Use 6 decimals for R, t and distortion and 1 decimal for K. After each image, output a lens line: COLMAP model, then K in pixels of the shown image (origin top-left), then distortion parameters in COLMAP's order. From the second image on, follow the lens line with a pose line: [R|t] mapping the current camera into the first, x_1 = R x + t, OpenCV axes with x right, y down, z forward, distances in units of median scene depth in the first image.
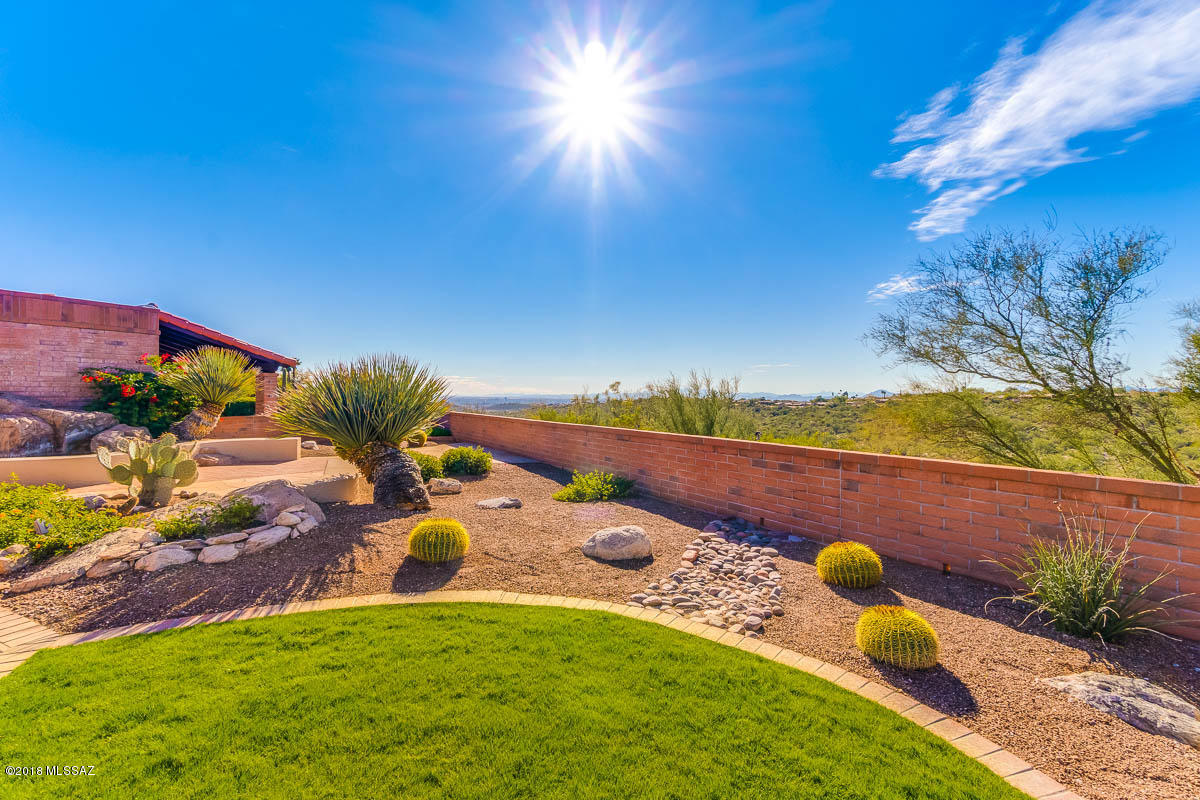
lens RADIAL K [[539.1, 0, 600.0], [0, 539.1, 400.0], [0, 0, 1]] dist [-0.001095, -0.000225]
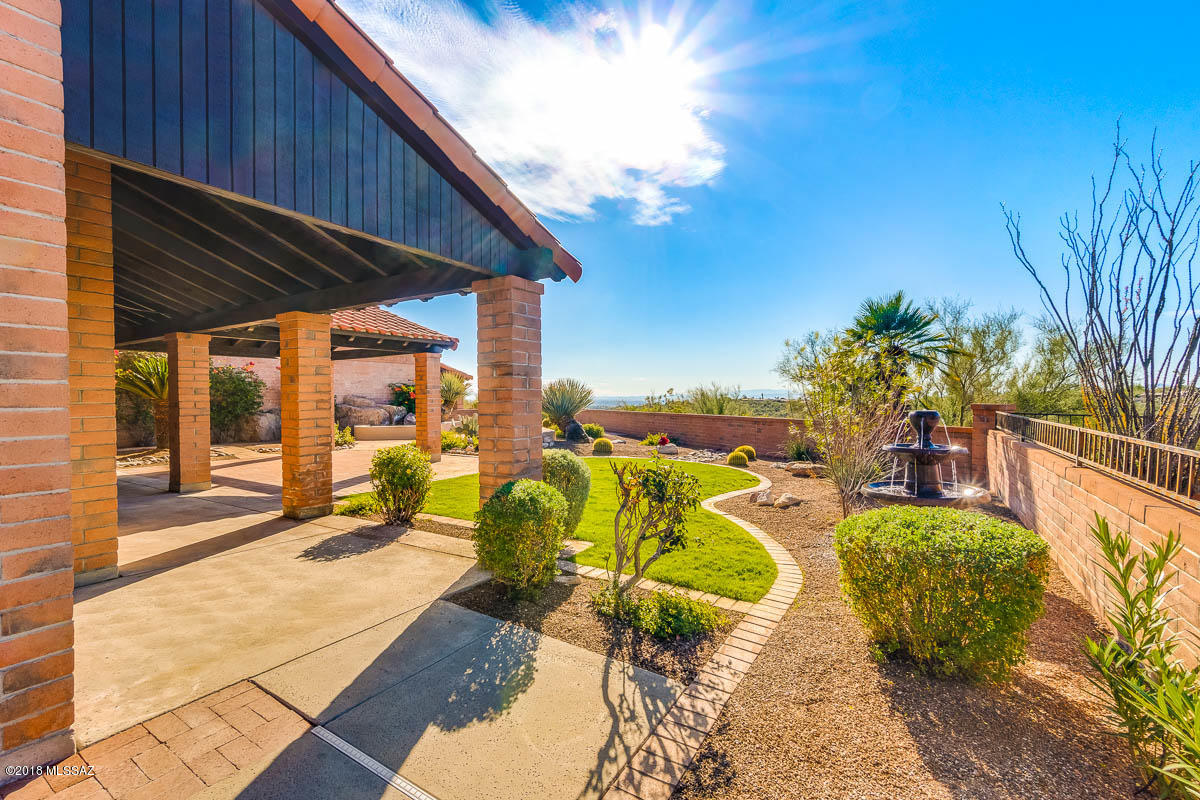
lens RADIAL K [[500.7, 0, 600.0], [0, 500.7, 400.0], [0, 0, 1]] dist [0.000045, -0.000002]
pose [[0.991394, -0.005082, -0.130817, 0.017000], [0.004402, 0.999975, -0.005491, 0.013092], [0.130841, 0.004868, 0.991391, -0.760922]]
